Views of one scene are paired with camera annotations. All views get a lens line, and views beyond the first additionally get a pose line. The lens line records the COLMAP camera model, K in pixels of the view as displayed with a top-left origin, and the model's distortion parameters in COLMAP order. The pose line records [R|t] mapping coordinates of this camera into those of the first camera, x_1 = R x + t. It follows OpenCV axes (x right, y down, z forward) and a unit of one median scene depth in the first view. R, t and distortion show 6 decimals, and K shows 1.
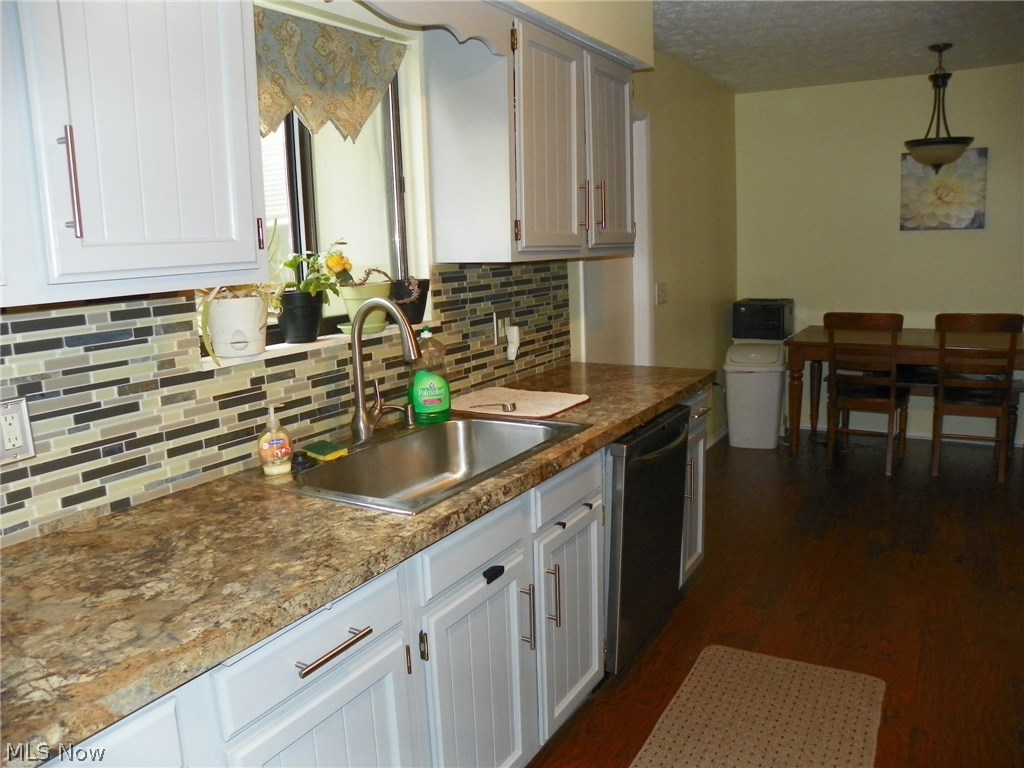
lens RADIAL K [[784.7, 0, 512.1], [0, 784.7, 382.7], [0, 0, 1]] dist [-0.109503, 0.029826]
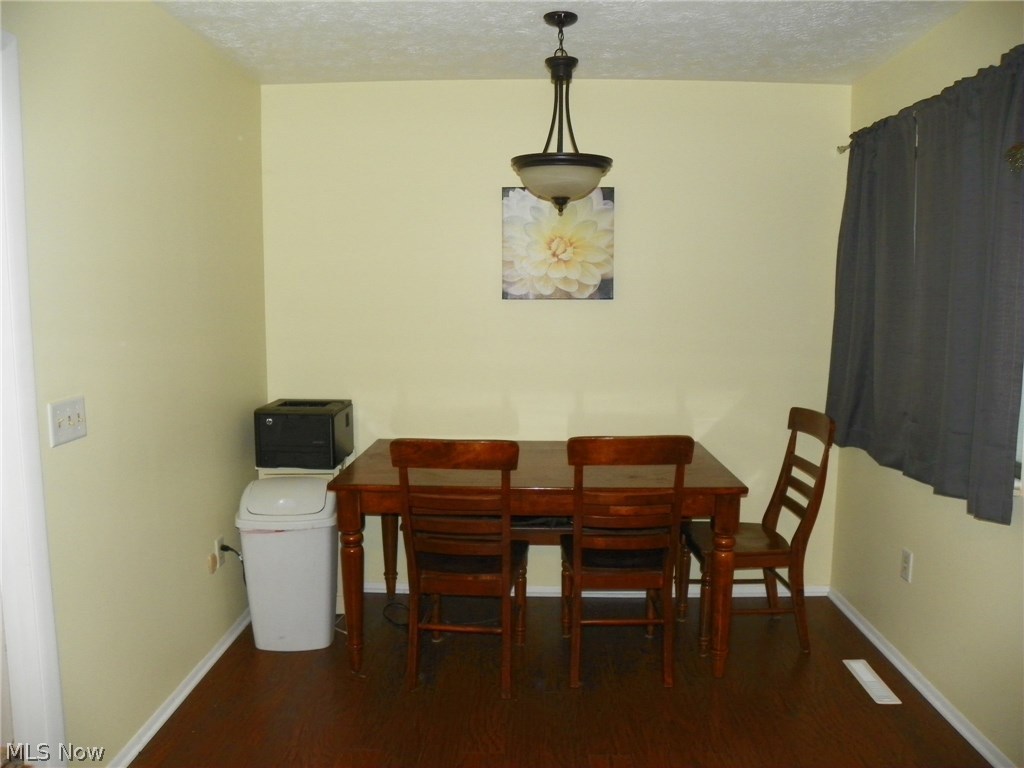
lens RADIAL K [[784.7, 0, 506.7], [0, 784.7, 384.2], [0, 0, 1]] dist [-0.109503, 0.029826]
pose [[0.878679, -0.010111, 0.477307, 0.184410], [0.047706, 0.996631, -0.066710, -0.080170], [-0.475024, 0.081387, 0.876201, 0.403963]]
